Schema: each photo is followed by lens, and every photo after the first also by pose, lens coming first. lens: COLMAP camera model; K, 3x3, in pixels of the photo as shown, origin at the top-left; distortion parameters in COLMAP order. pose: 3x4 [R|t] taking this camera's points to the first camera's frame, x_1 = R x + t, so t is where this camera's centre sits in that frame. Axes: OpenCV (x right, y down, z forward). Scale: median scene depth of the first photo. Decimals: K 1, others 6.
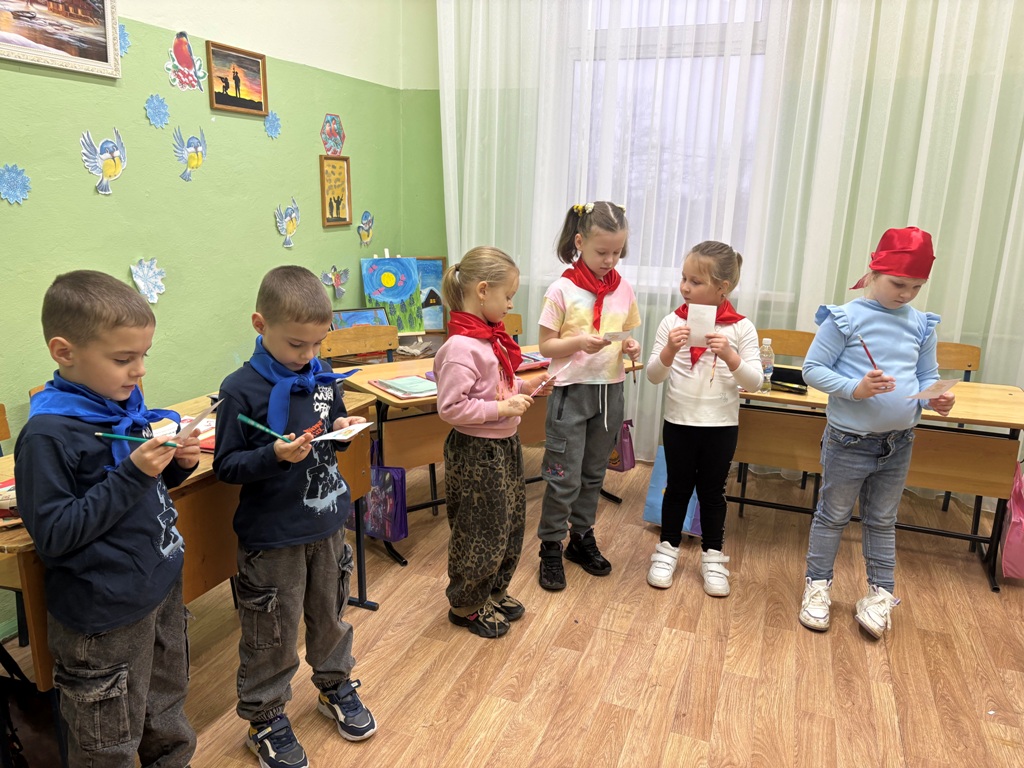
lens RADIAL K [[760.3, 0, 512.0], [0, 760.3, 384.0], [0, 0, 1]] dist [-0.002915, -0.011438]
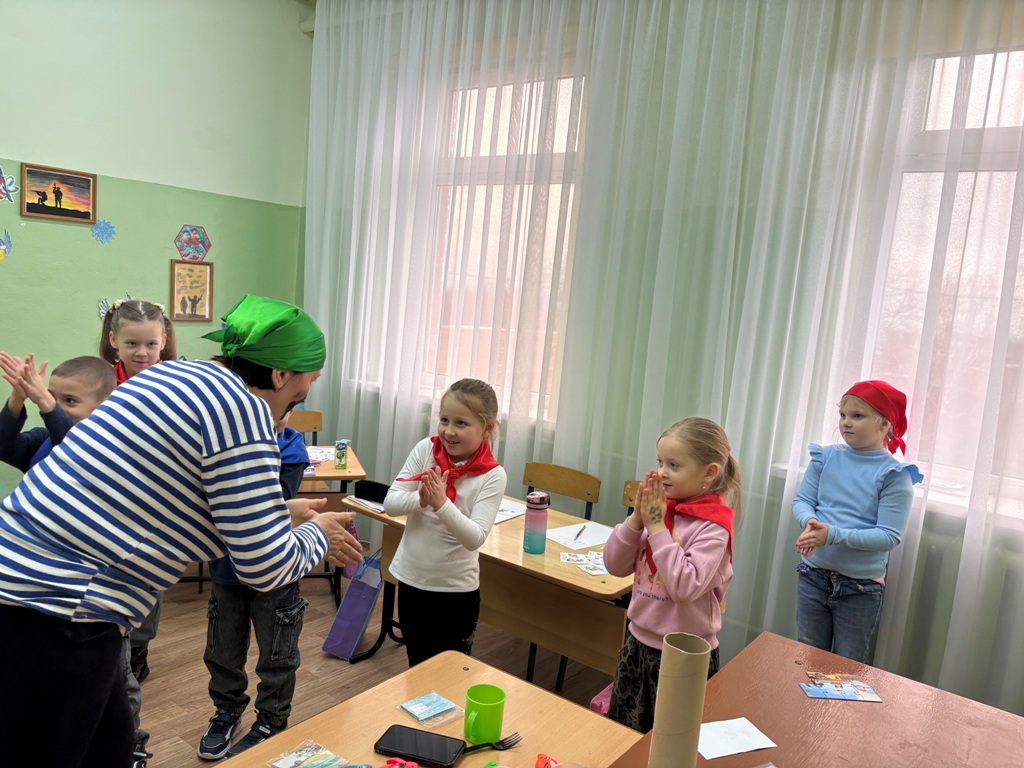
lens RADIAL K [[771.5, 0, 524.0], [0, 771.5, 384.7], [0, 0, 1]] dist [0.030028, -0.013990]
pose [[0.958304, 0.090961, -0.270887, 0.695520], [-0.129730, 0.983147, -0.128810, -0.040410], [0.254605, 0.158581, 0.953954, 0.059800]]
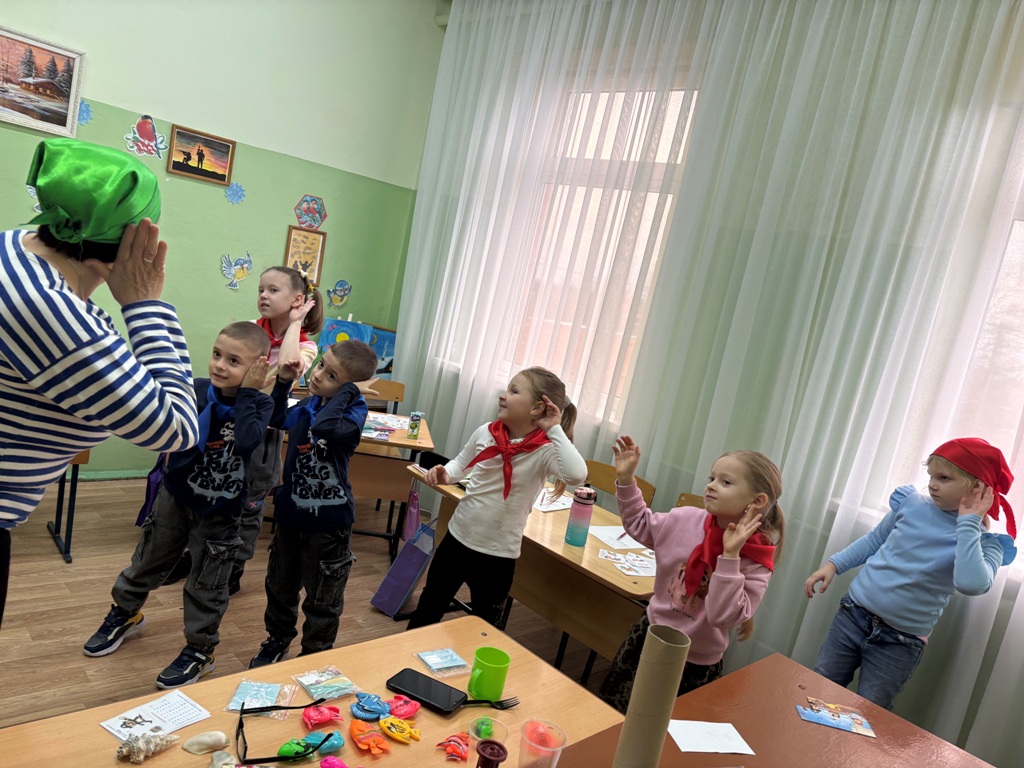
lens RADIAL K [[770.8, 0, 510.8], [0, 770.8, 382.1], [0, 0, 1]] dist [0.033103, -0.031818]
pose [[0.891546, 0.219970, -0.395929, 0.734452], [-0.279506, 0.955049, -0.098782, -0.039494], [0.356402, 0.198733, 0.912953, 0.034683]]
